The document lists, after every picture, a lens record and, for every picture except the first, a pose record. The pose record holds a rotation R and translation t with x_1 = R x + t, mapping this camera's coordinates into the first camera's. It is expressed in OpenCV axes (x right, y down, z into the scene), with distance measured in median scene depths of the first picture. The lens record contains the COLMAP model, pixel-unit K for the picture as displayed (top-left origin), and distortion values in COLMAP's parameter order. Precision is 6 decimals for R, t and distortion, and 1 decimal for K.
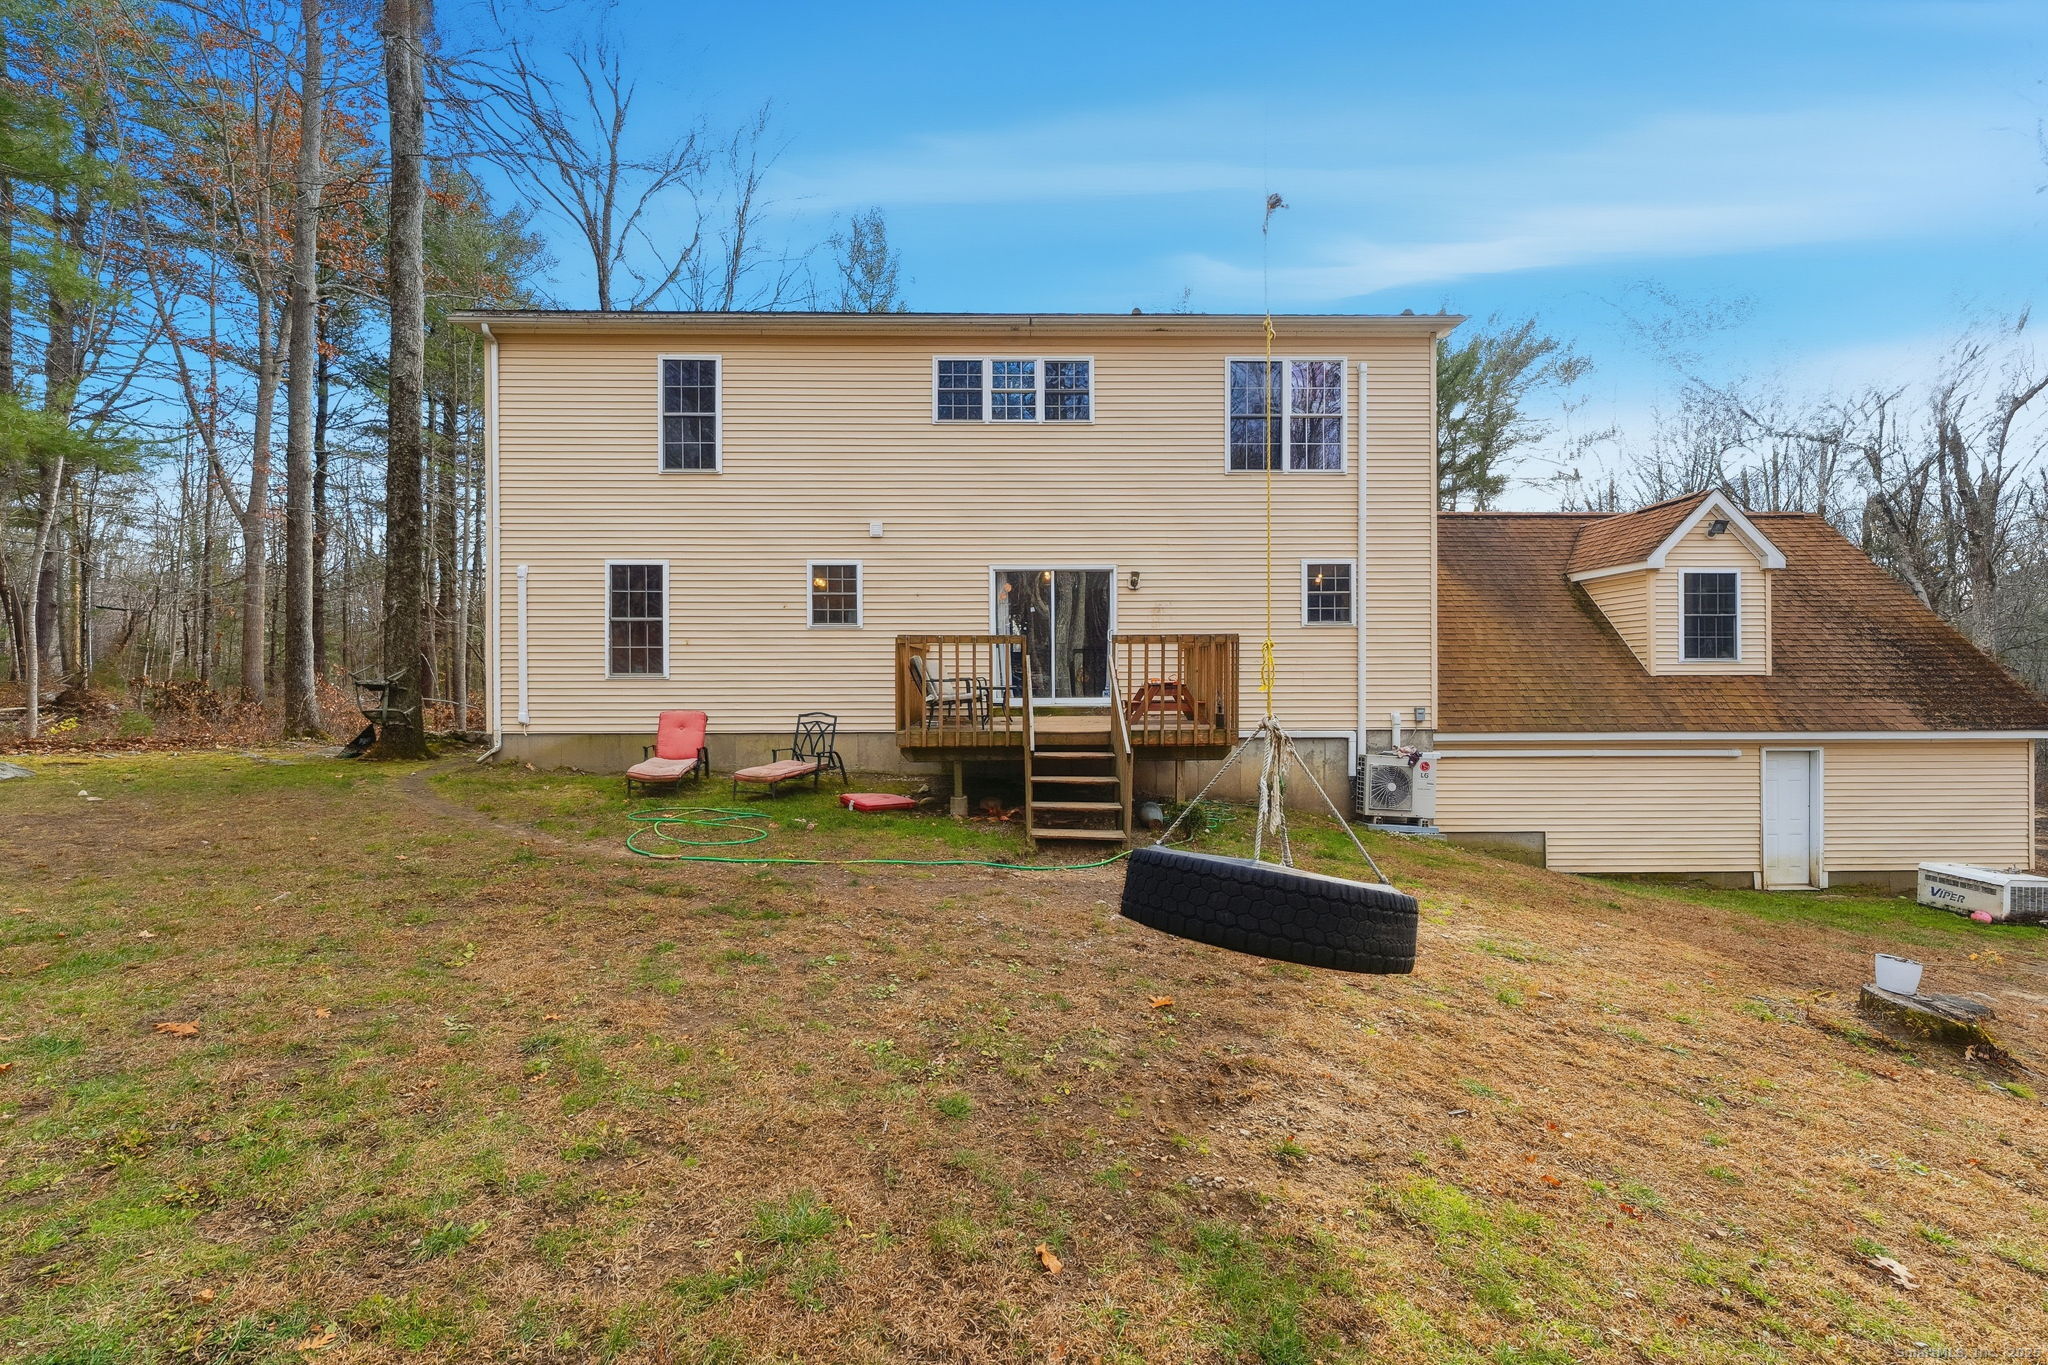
lens RADIAL K [[824.0, 0, 1013.0], [0, 824.0, 688.8], [0, 0, 1]] dist [0.001463, -0.000274]
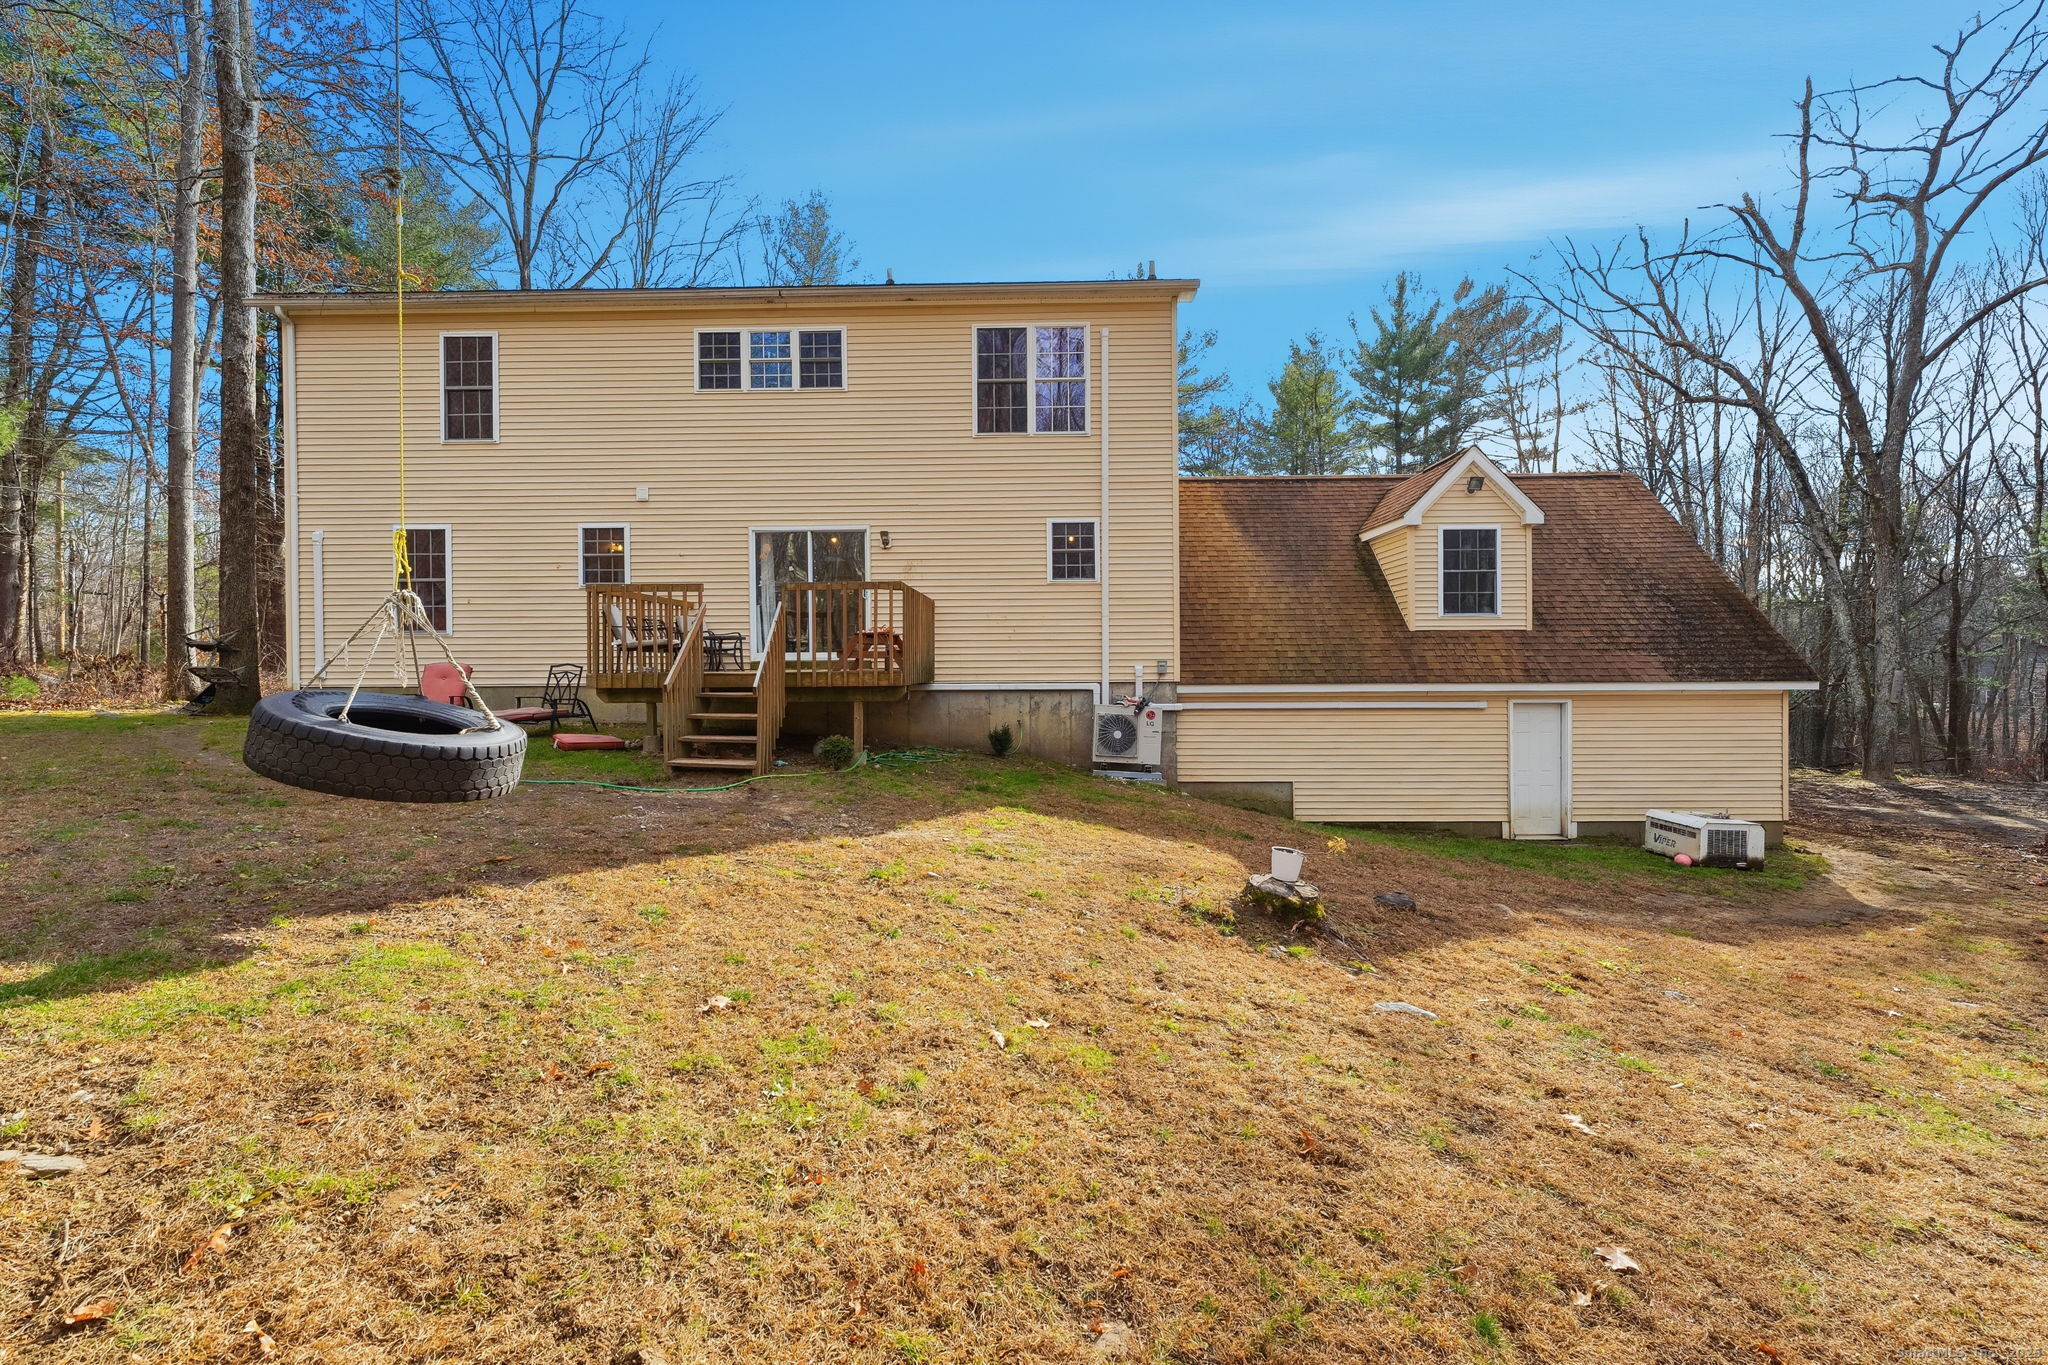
lens RADIAL K [[840.4, 0, 1024.0], [0, 840.4, 682.5], [0, 0, 1]] dist [0.000709, -0.000170]
pose [[0.999271, -0.002672, -0.038094, 0.361580], [0.002771, 0.999993, 0.002546, 0.047384], [0.038087, -0.002650, 0.999271, -0.060547]]
